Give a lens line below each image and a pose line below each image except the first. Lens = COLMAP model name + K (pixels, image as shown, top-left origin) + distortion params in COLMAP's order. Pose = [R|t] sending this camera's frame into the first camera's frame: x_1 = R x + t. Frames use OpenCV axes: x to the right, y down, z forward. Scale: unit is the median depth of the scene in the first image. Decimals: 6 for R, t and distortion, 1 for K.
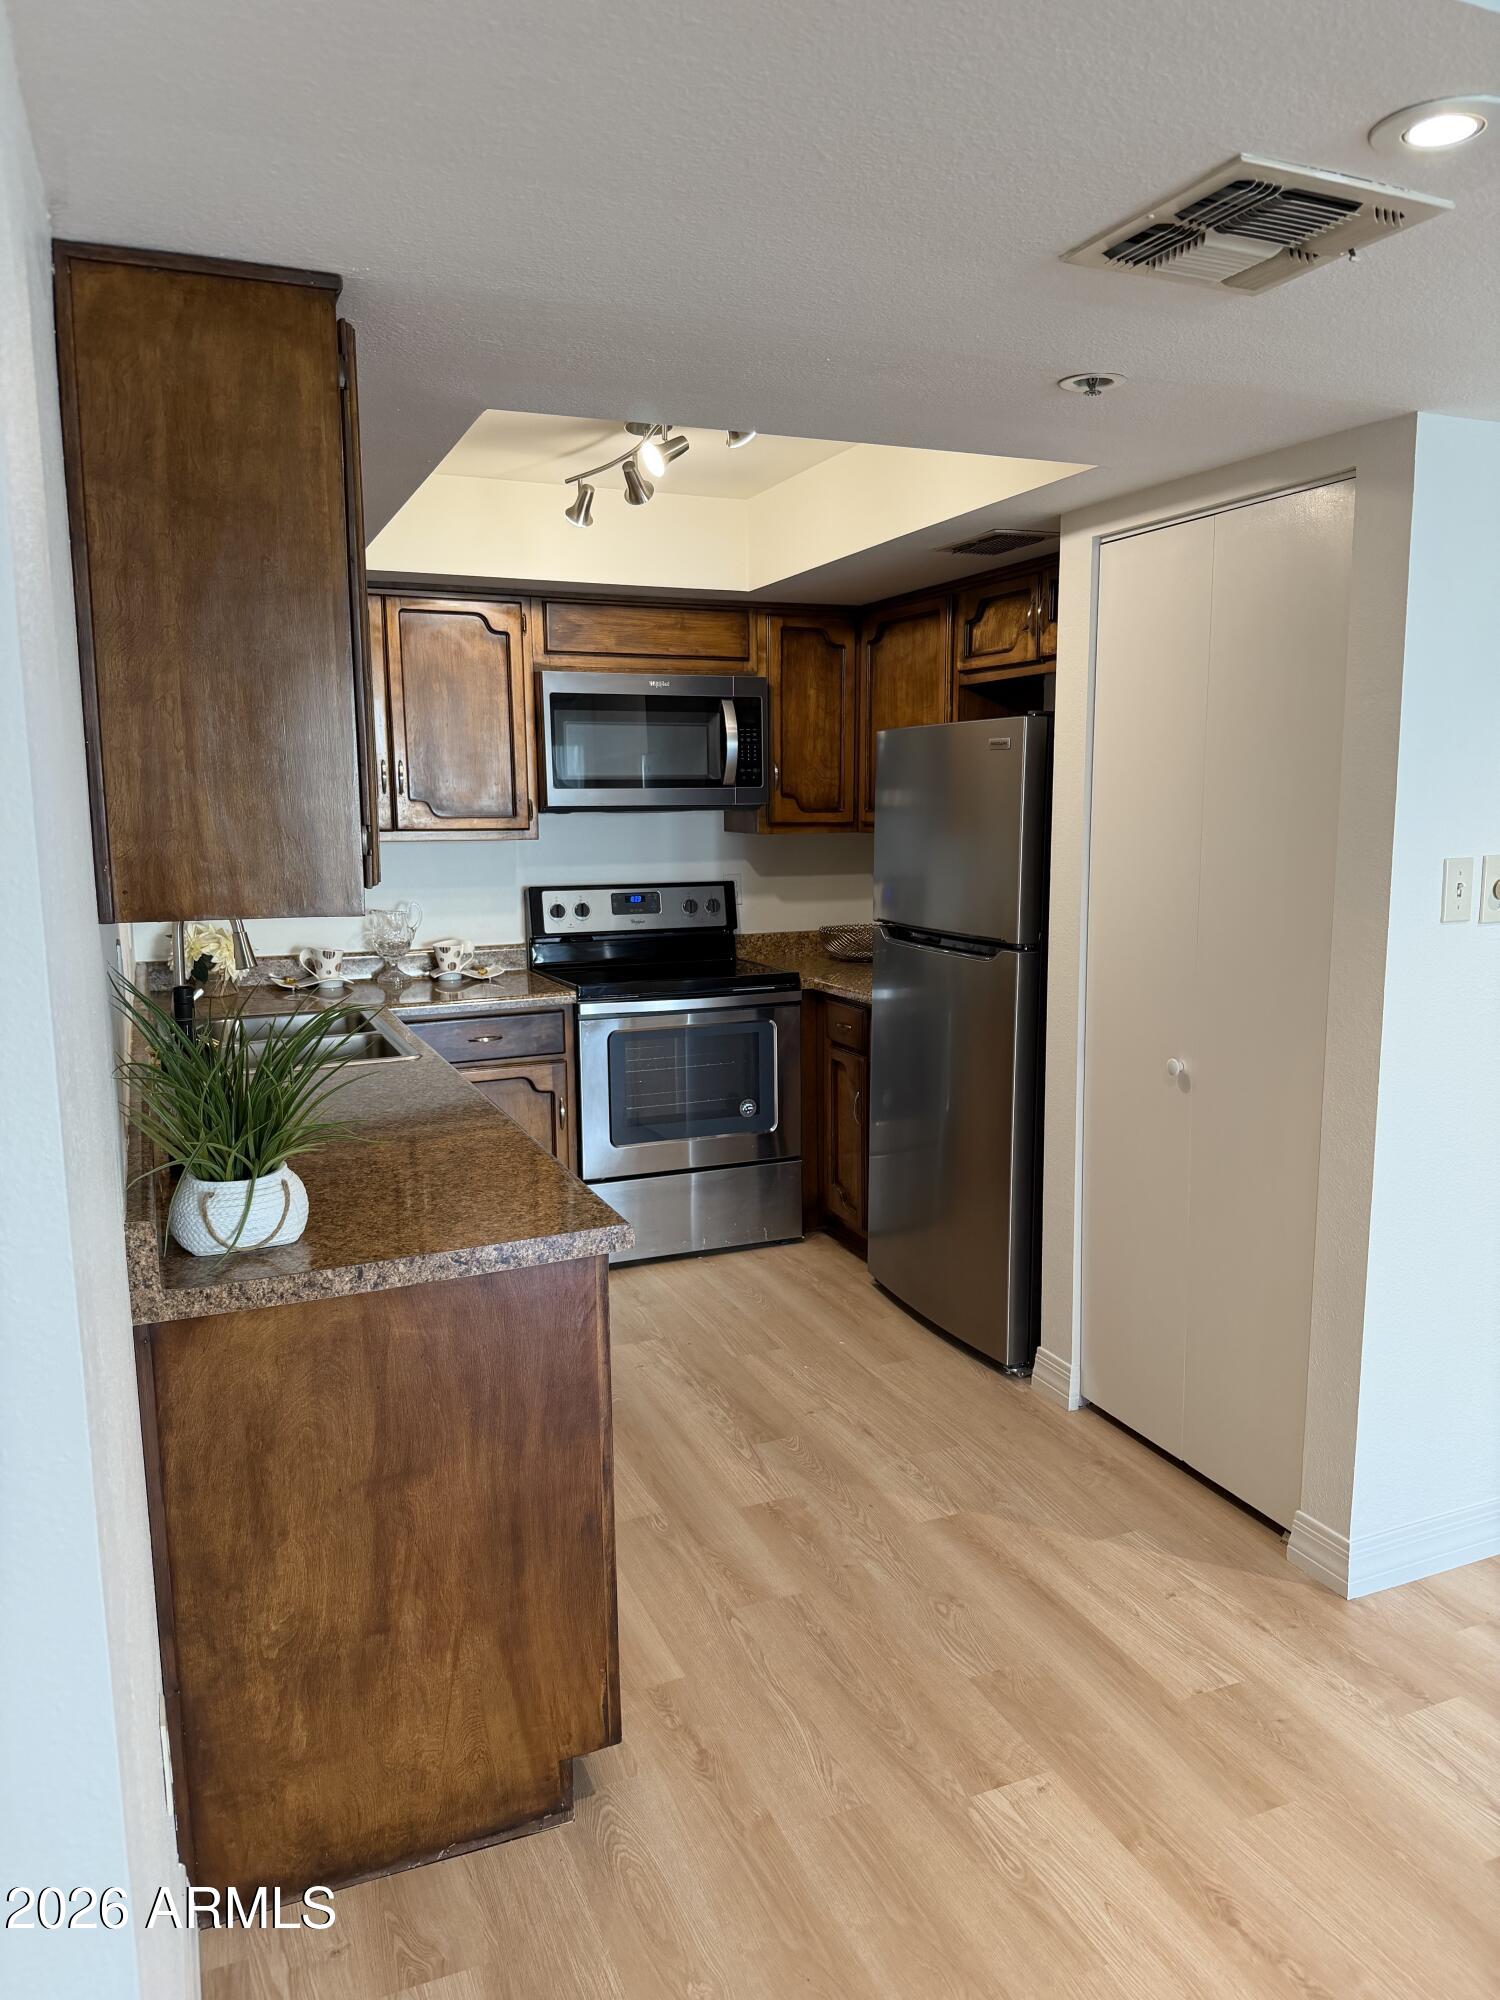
lens RADIAL K [[1409.5, 0, 751.3], [0, 1409.5, 1003.4], [0, 0, 1]] dist [0.074076, -0.108735]
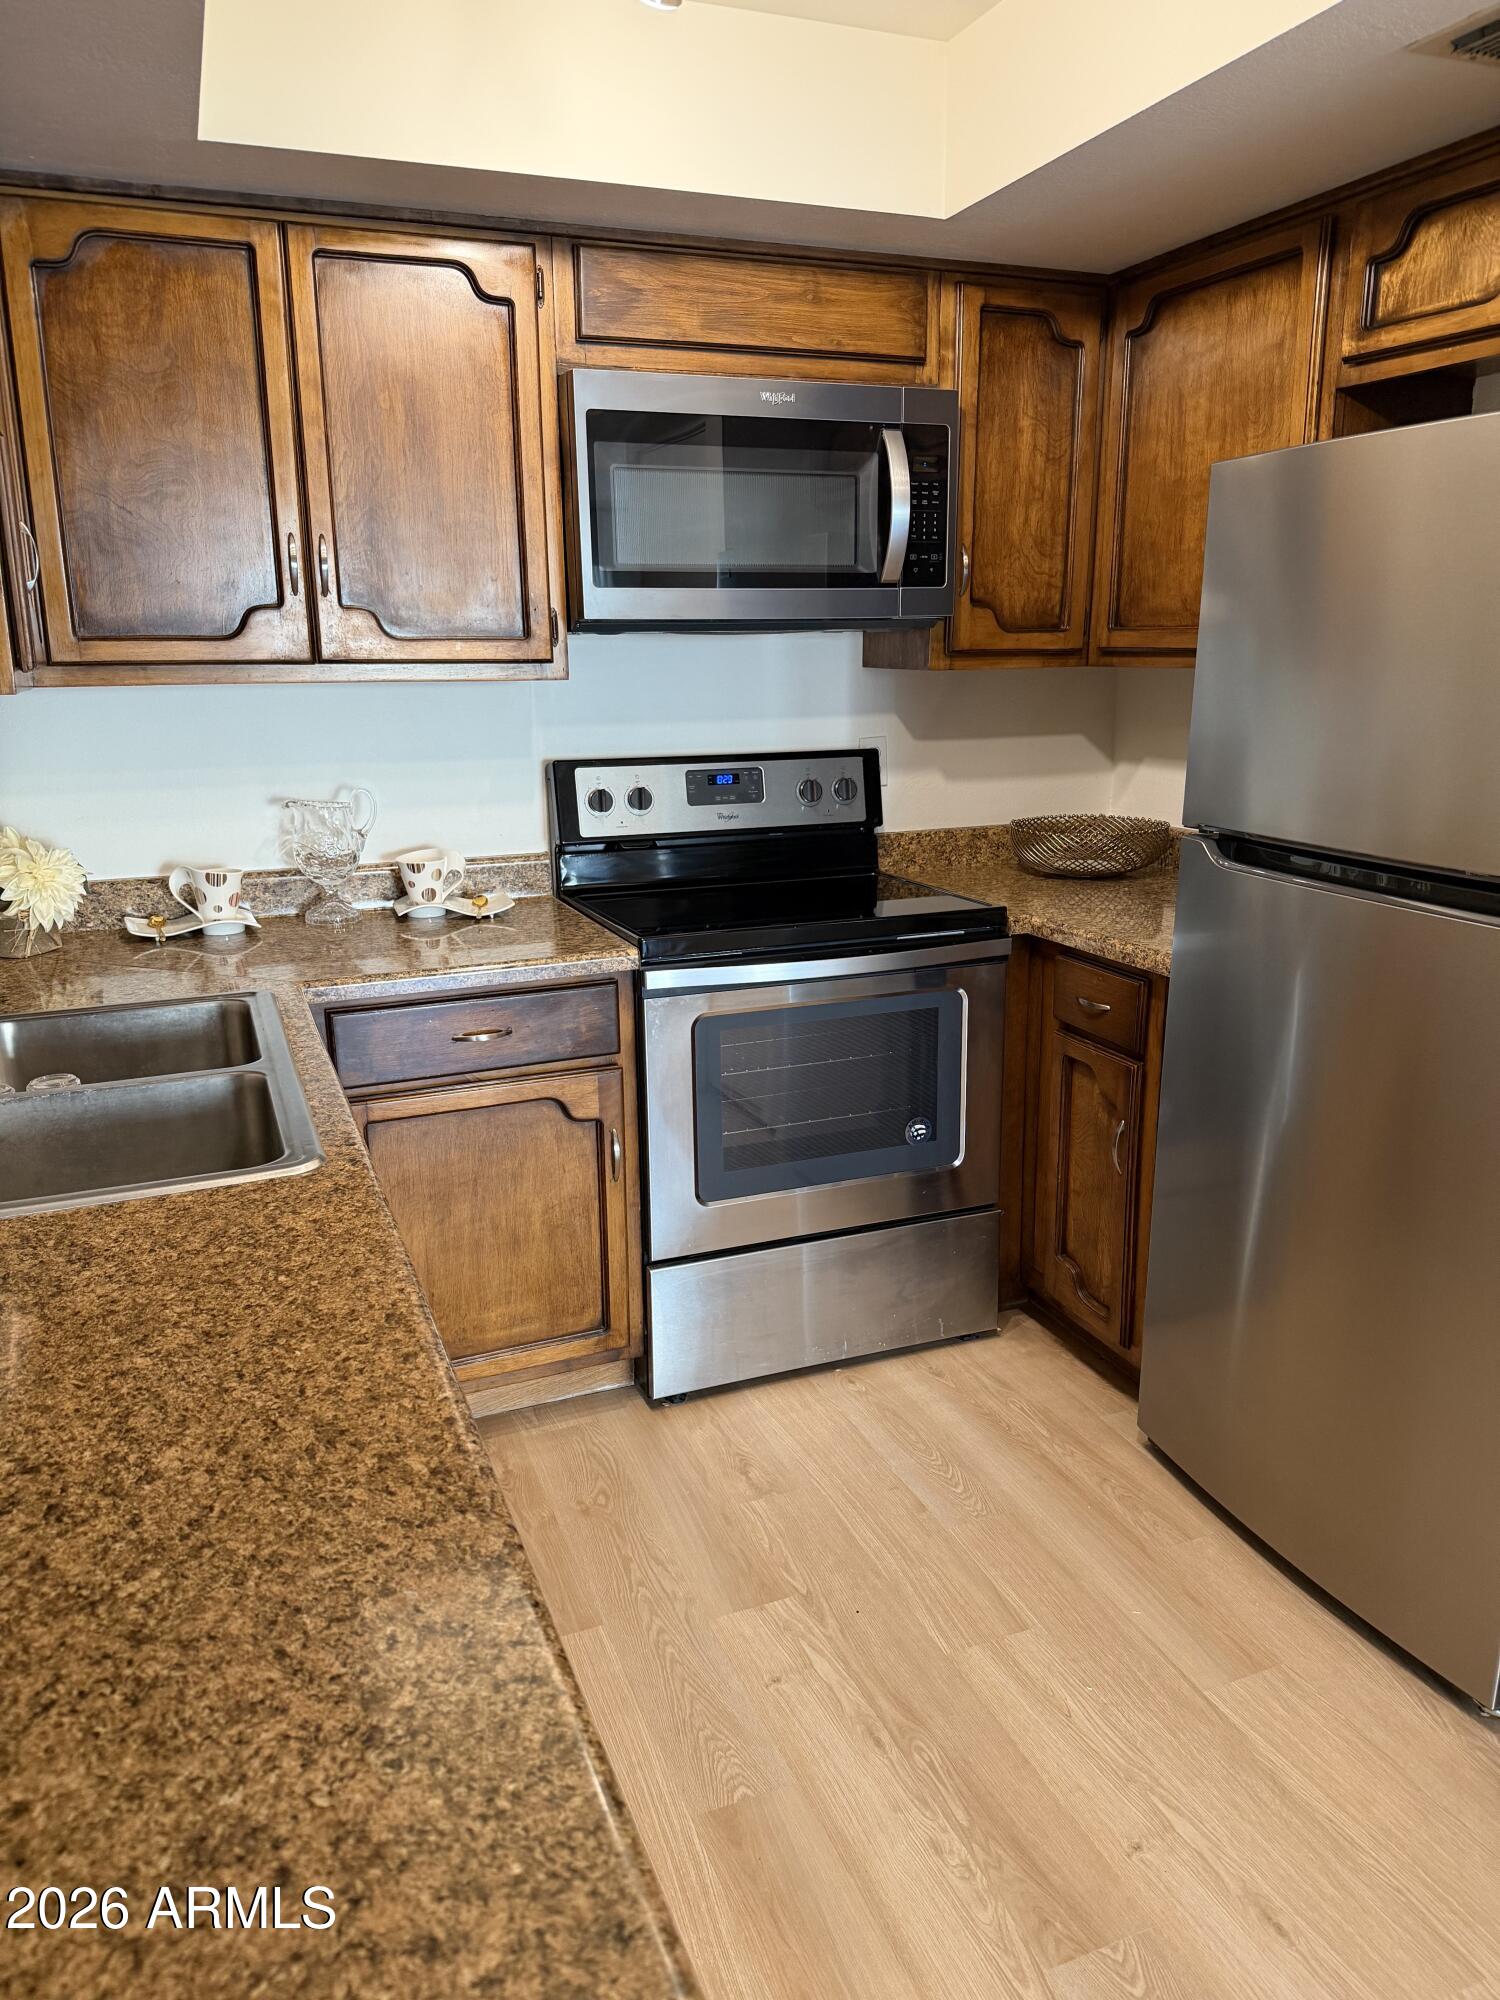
lens RADIAL K [[1409.5, 0, 741.7], [0, 1409.5, 1006.4], [0, 0, 1]] dist [0.074076, -0.108735]
pose [[0.999760, 0.003413, -0.021628, -0.068667], [-0.001148, 0.994593, 0.103847, -0.044248], [0.021866, -0.103797, 0.994358, 0.421029]]
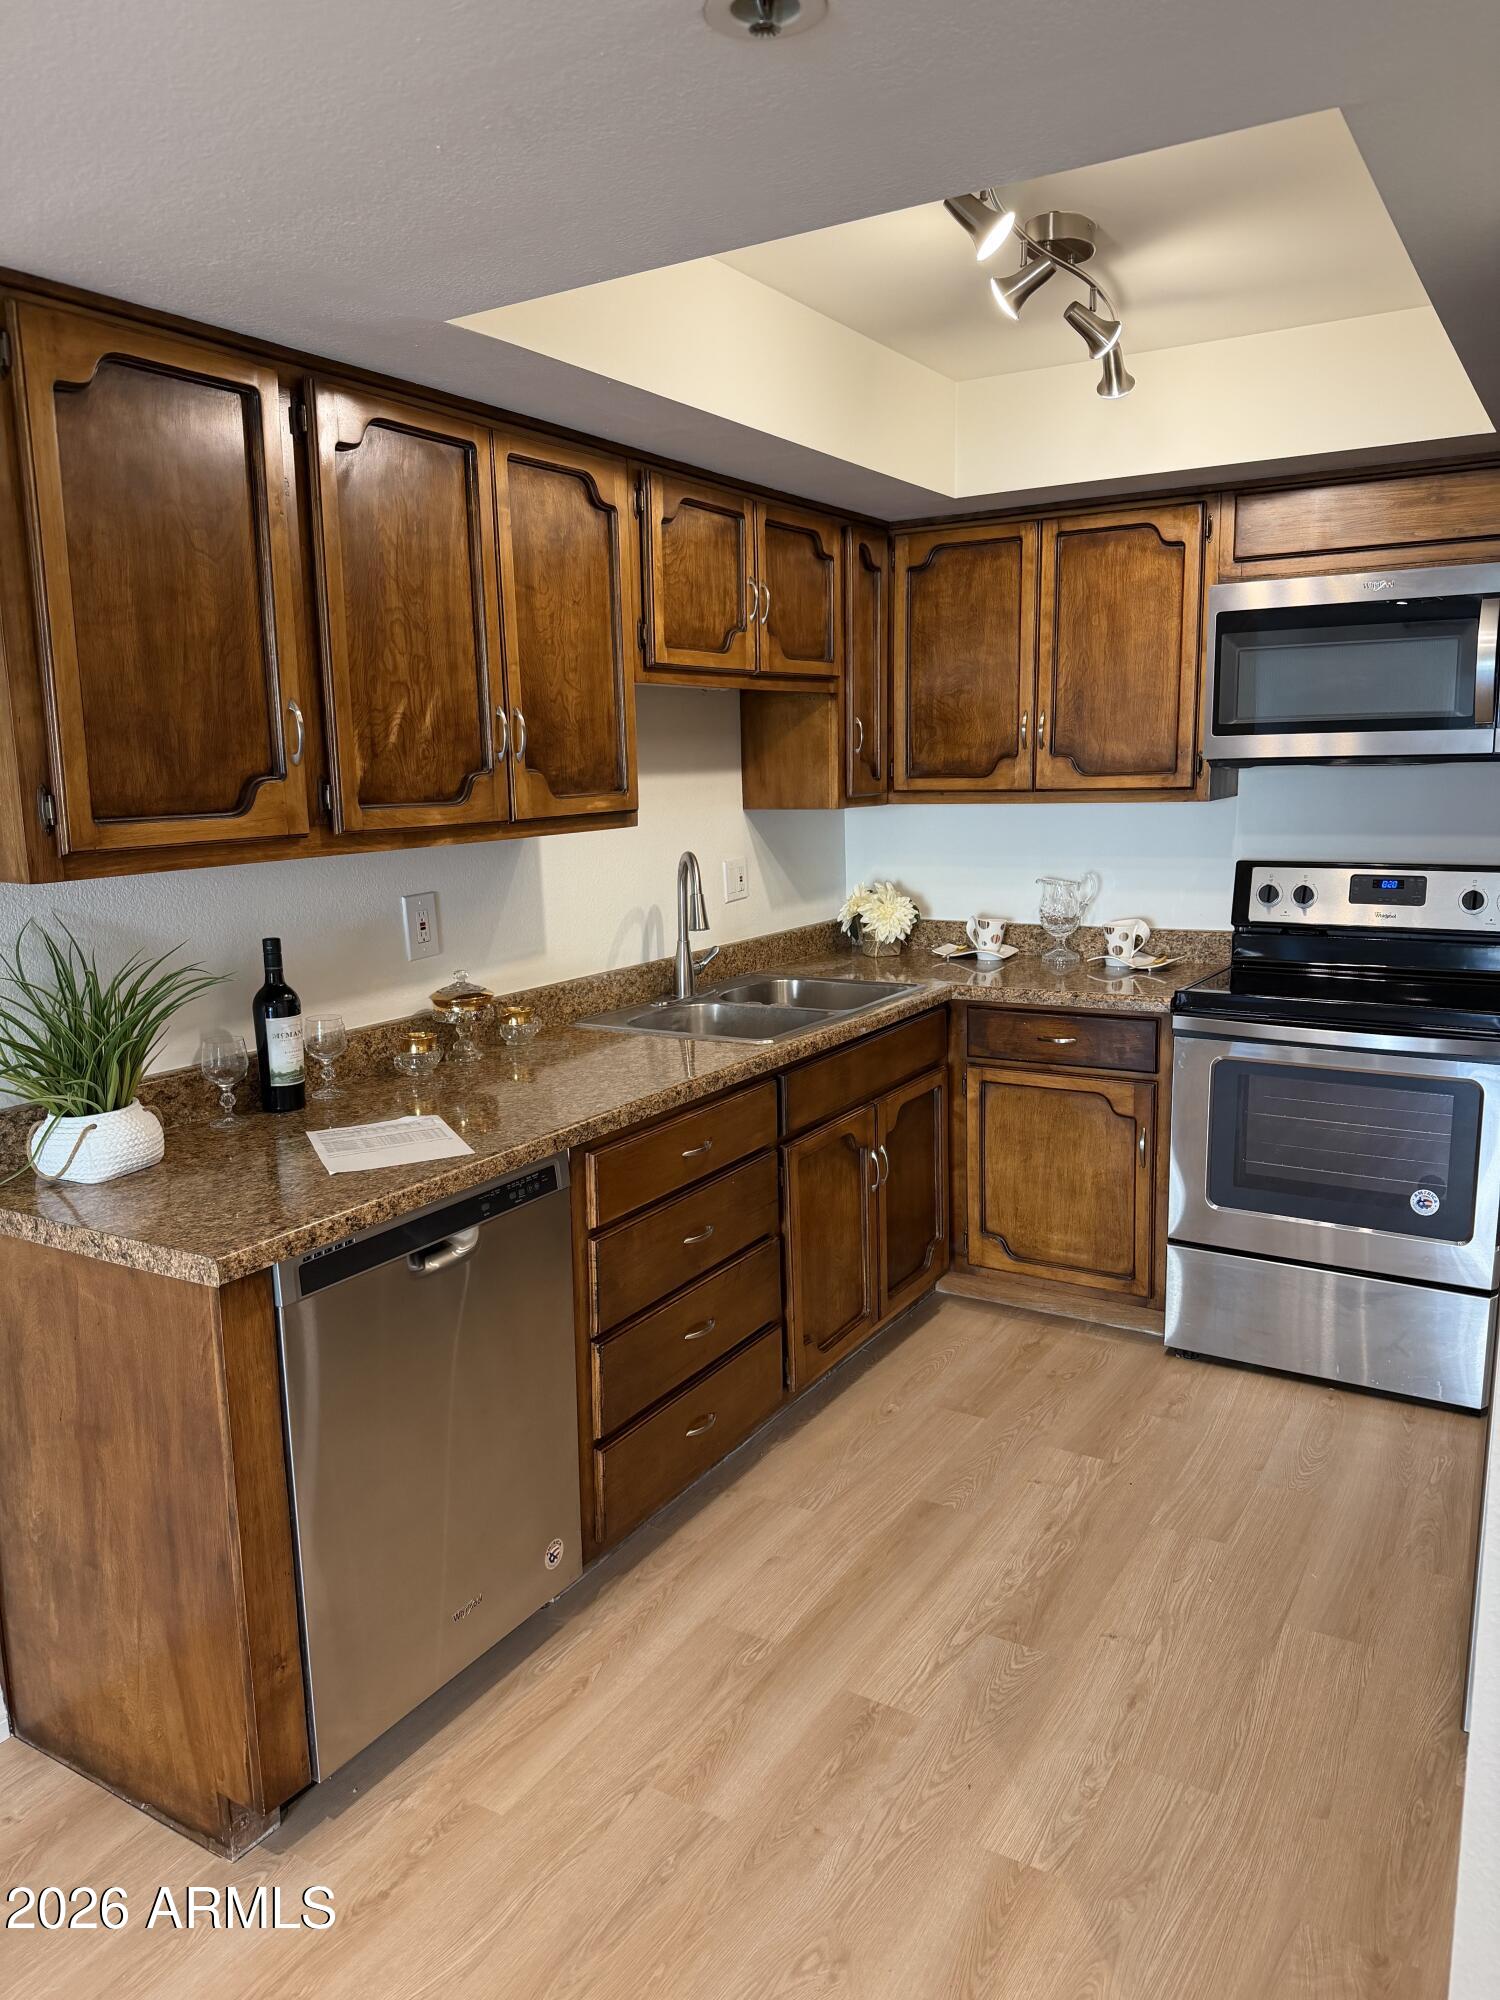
lens RADIAL K [[1409.5, 0, 742.7], [0, 1409.5, 993.1], [0, 0, 1]] dist [0.074076, -0.108735]
pose [[0.581528, 0.130224, -0.803036, 0.364330], [-0.103453, 0.990929, 0.085777, -0.053336], [0.806922, 0.033195, 0.589725, 0.338399]]
